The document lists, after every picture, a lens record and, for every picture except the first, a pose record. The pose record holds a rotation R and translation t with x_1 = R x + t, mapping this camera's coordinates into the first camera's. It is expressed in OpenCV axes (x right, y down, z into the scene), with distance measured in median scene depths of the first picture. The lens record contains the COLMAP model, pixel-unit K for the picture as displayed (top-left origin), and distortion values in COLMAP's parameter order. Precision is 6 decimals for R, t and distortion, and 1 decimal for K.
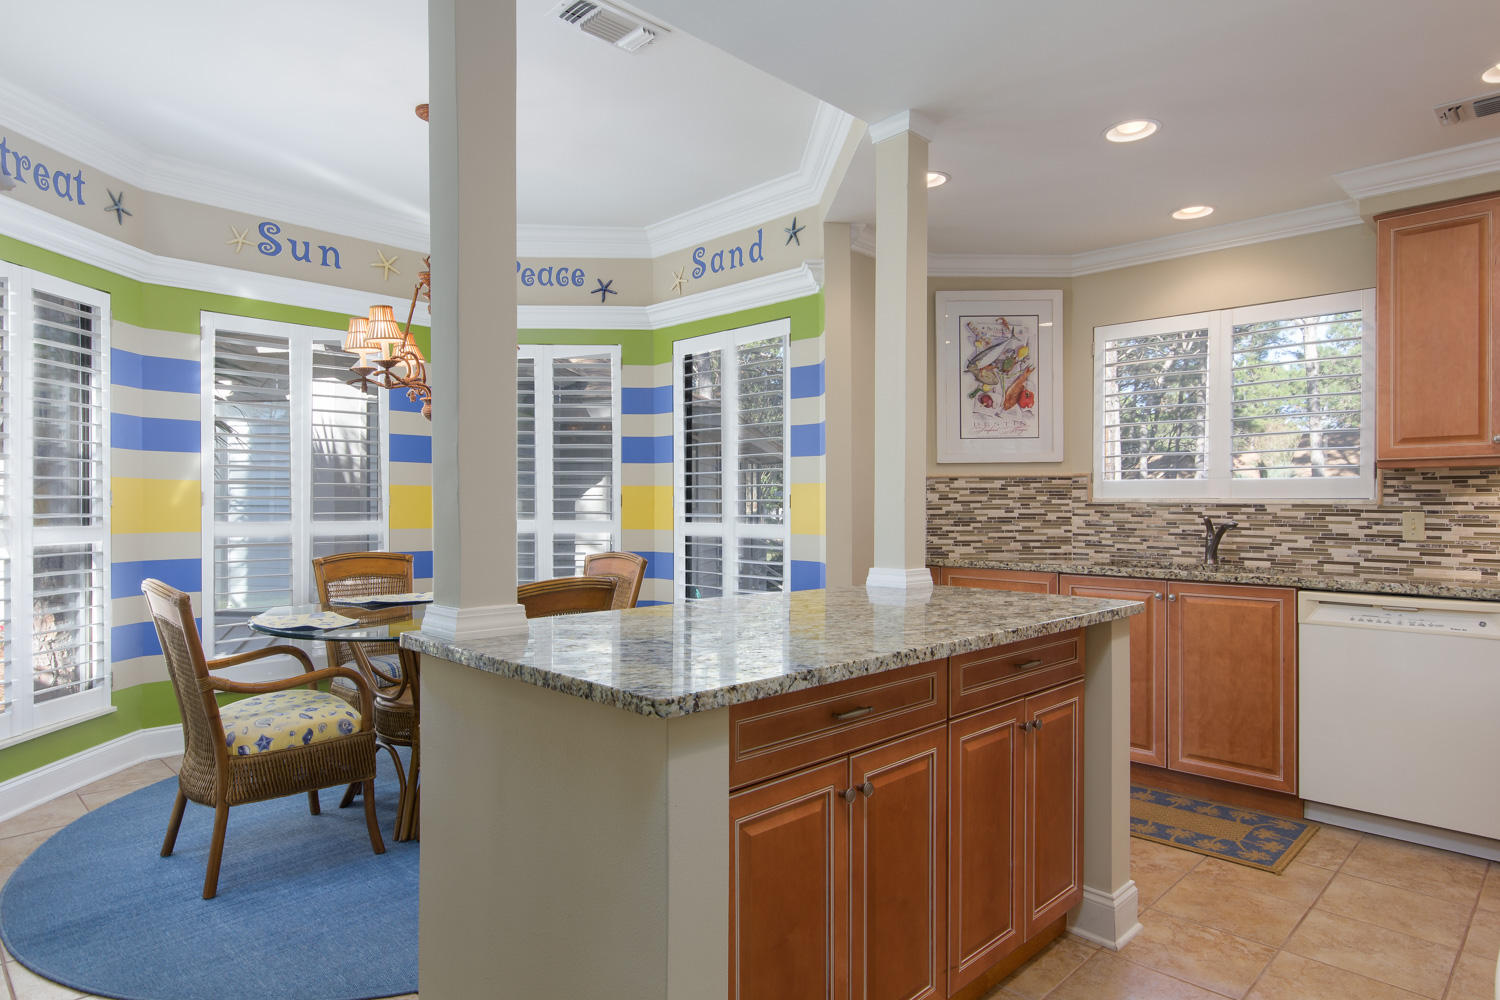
lens RADIAL K [[864.7, 0, 756.1], [0, 864.7, 509.0], [0, 0, 1]] dist [0.005084, 0.001962]
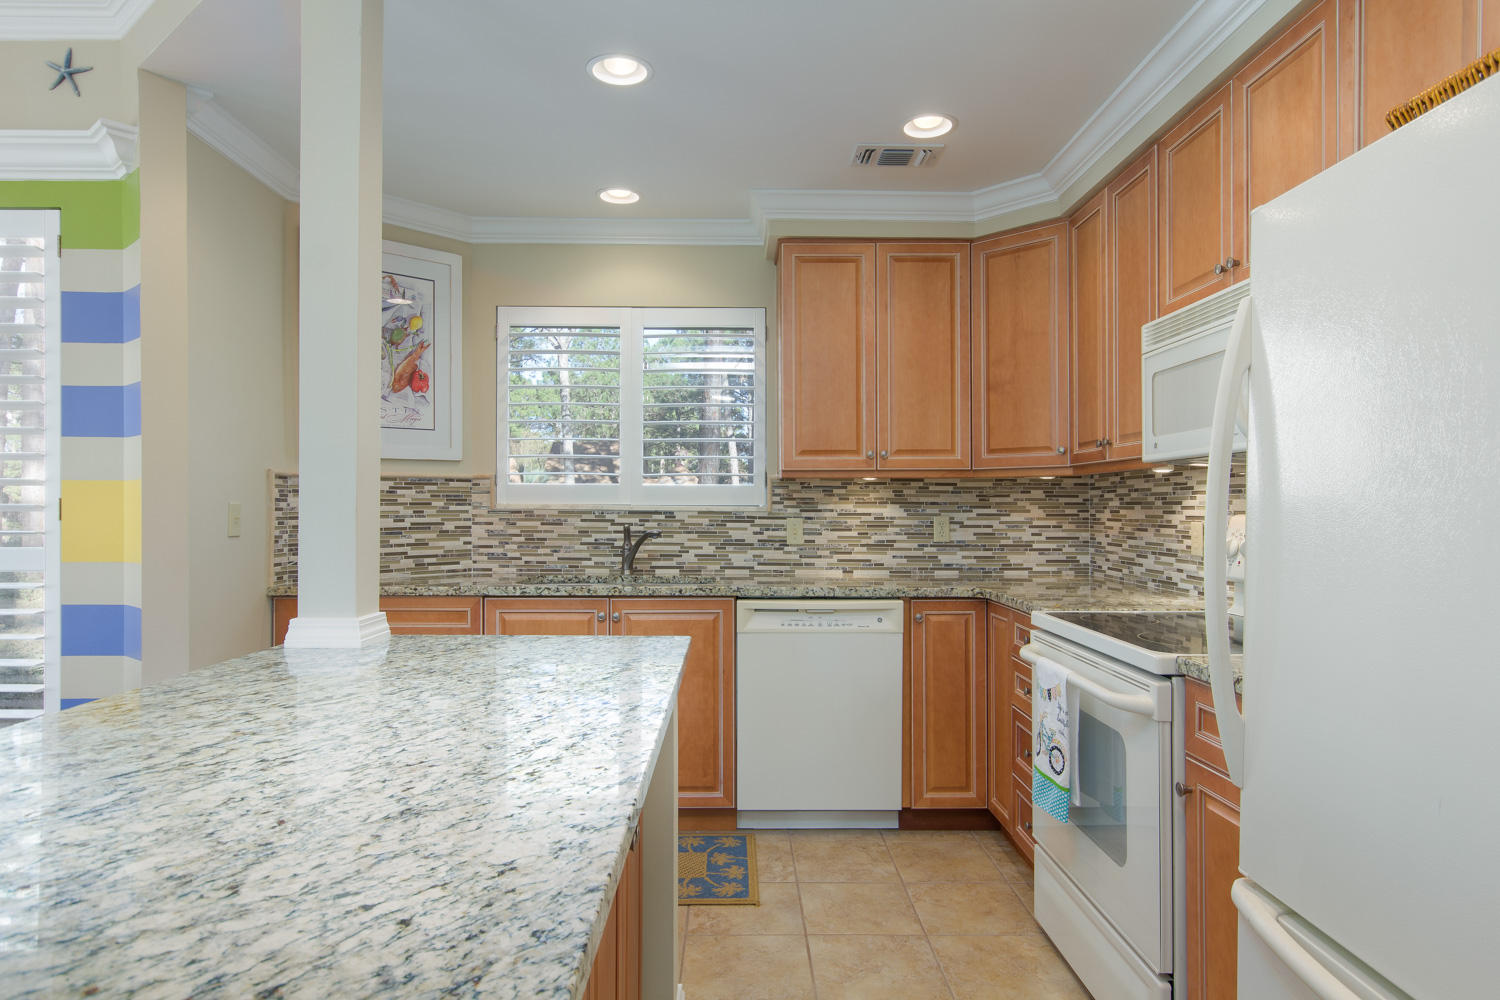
lens RADIAL K [[864.7, 0, 710.7], [0, 864.7, 503.4], [0, 0, 1]] dist [0.005084, 0.001962]
pose [[0.710942, 0.000735, 0.703250, -0.078322], [0.003333, 0.999985, -0.004414, -0.010229], [-0.703243, 0.005482, 0.710929, 0.284288]]
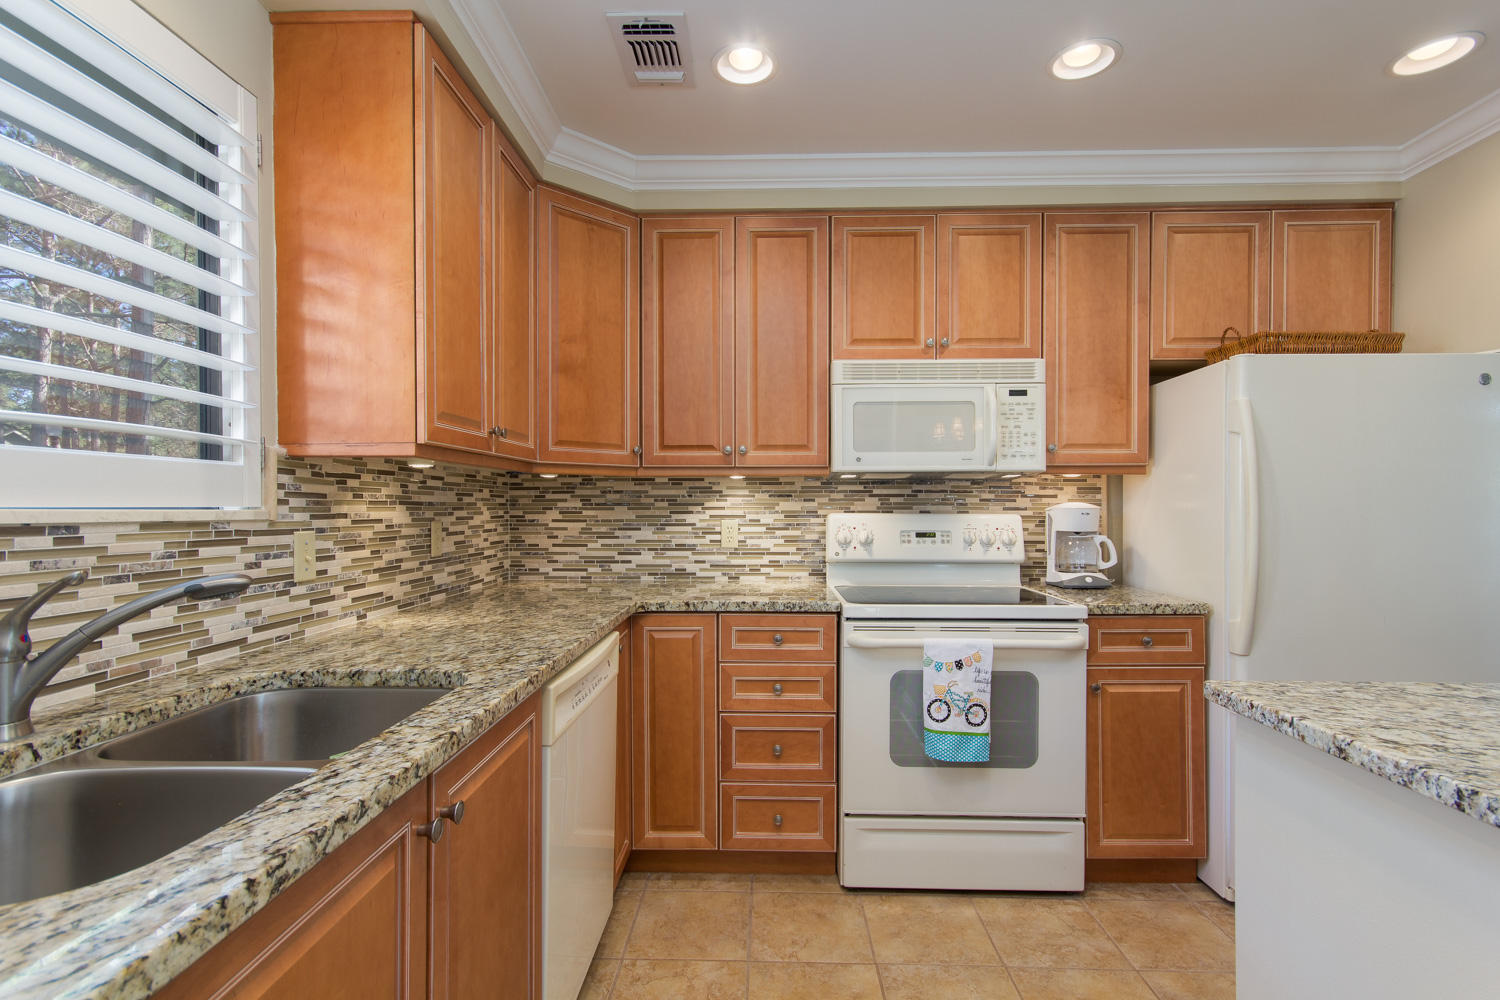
lens RADIAL K [[718.4, 0, 757.1], [0, 718.4, 507.0], [0, 0, 1]] dist [0.012034, 0.004430]
pose [[-0.698341, -0.003318, 0.715758, 0.191512], [0.001227, 0.999982, 0.005832, -0.014468], [-0.715764, 0.004951, -0.698324, 1.058559]]
